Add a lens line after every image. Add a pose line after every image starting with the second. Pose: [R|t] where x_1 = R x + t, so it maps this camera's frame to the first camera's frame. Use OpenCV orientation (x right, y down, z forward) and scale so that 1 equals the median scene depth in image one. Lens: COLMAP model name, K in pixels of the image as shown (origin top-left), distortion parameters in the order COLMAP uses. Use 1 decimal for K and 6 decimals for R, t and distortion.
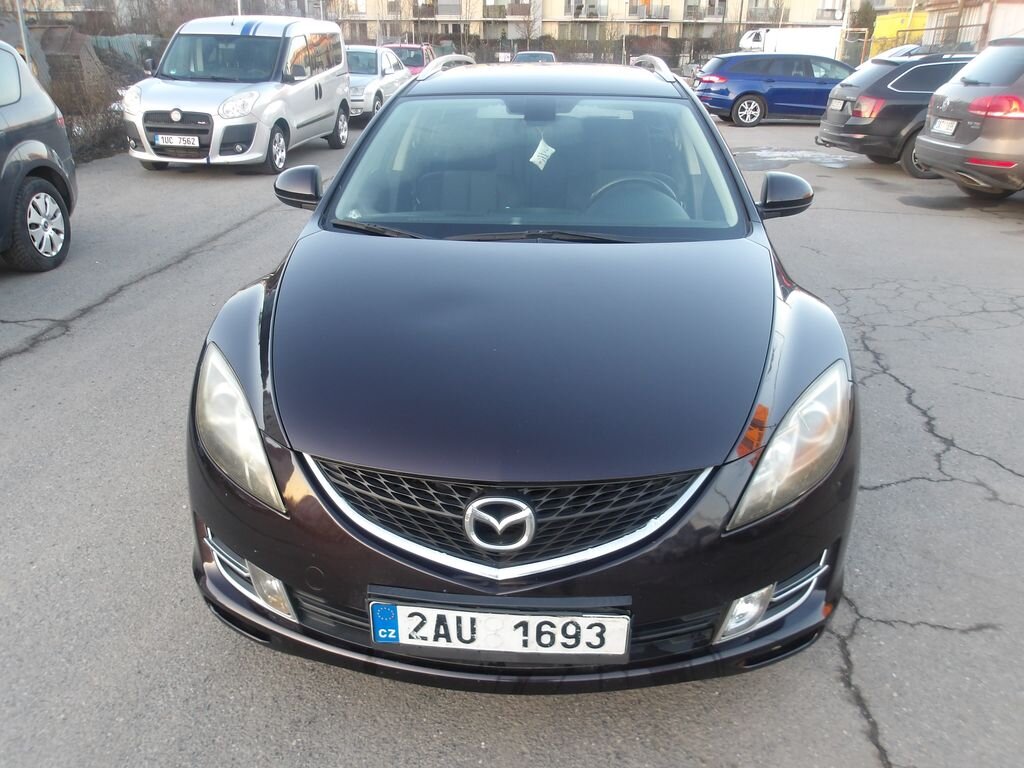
lens RADIAL K [[885.1, 0, 516.2], [0, 885.1, 351.5], [0, 0, 1]] dist [0.001461, -0.007024]
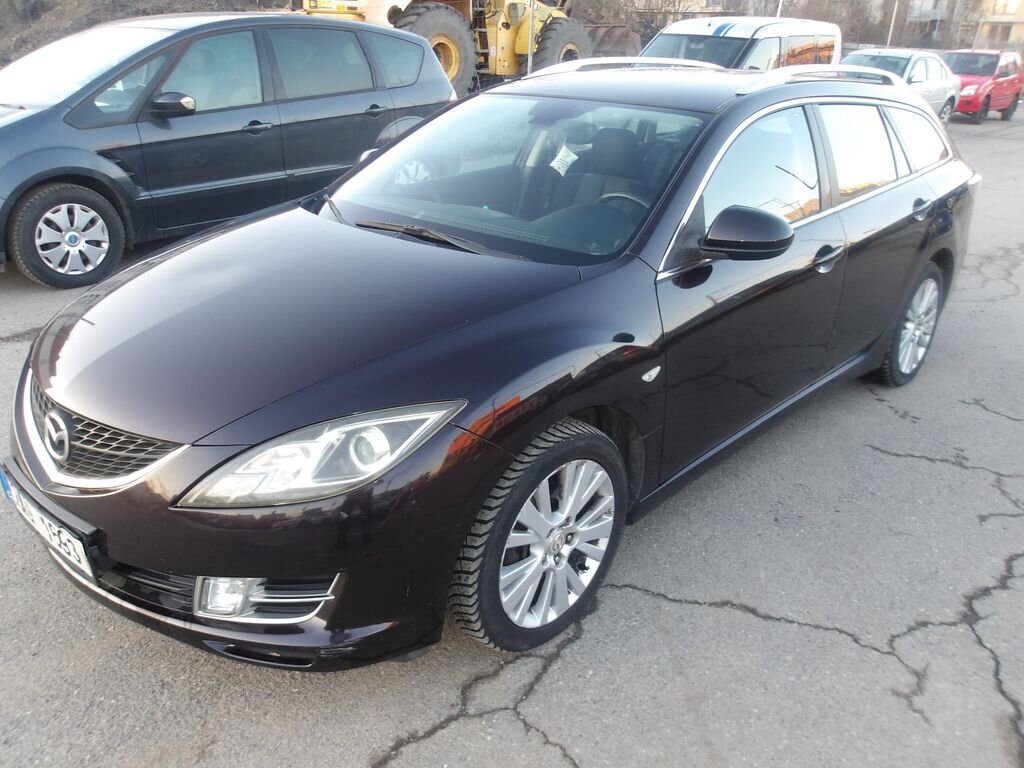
lens RADIAL K [[887.9, 0, 506.7], [0, 887.9, 372.9], [0, 0, 1]] dist [0.013159, -0.006237]
pose [[0.776332, 0.238447, -0.583483, 0.769217], [-0.228183, 0.969216, 0.092480, -0.094716], [0.587573, 0.061345, 0.806843, 0.251479]]
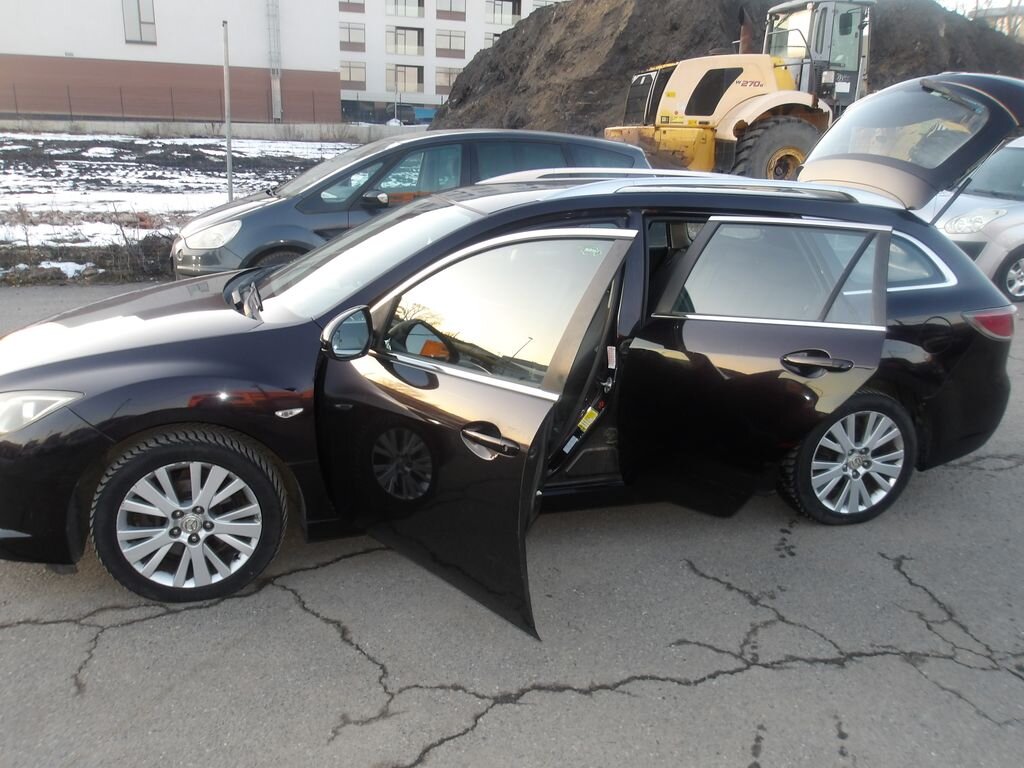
lens RADIAL K [[877.6, 0, 512.0], [0, 877.6, 384.0], [0, 0, 1]] dist [0.008117, -0.001162]
pose [[0.340689, 0.265072, -0.902035, 1.459175], [-0.334630, 0.930792, 0.147136, -0.339573], [0.878609, 0.251721, 0.405812, 0.863878]]
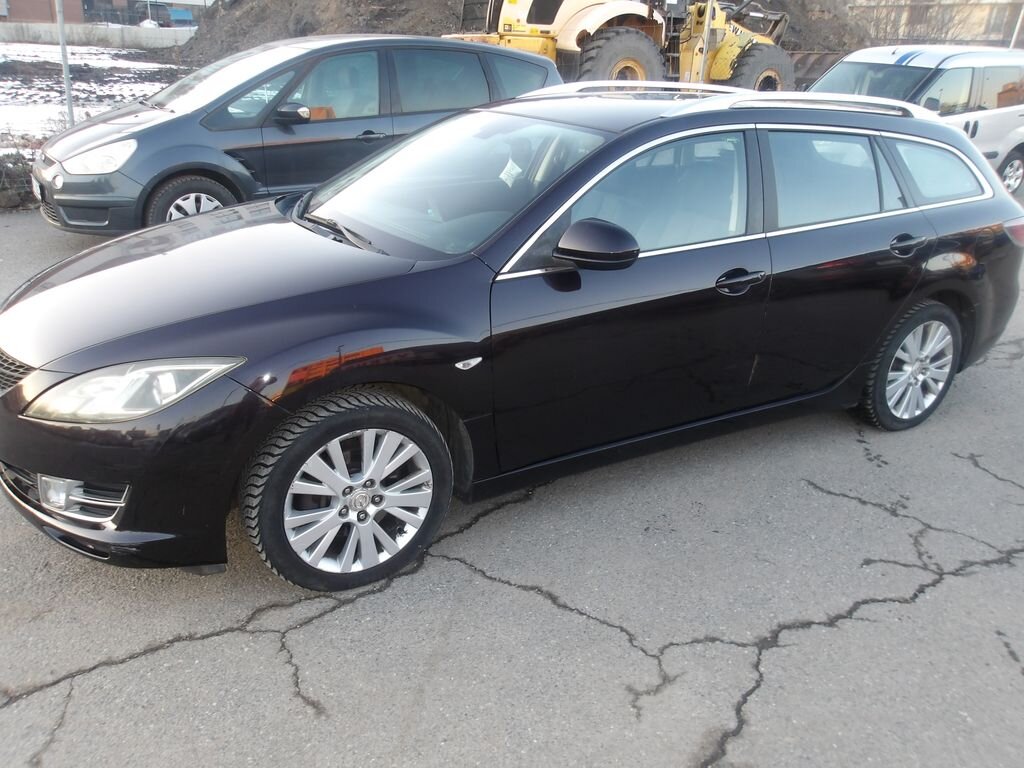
lens RADIAL K [[887.9, 0, 506.7], [0, 887.9, 372.9], [0, 0, 1]] dist [0.013159, -0.006237]
pose [[0.572530, 0.300303, -0.762907, 1.146966], [-0.308455, 0.941038, 0.138938, -0.185981], [0.759648, 0.155776, 0.631403, 0.476995]]
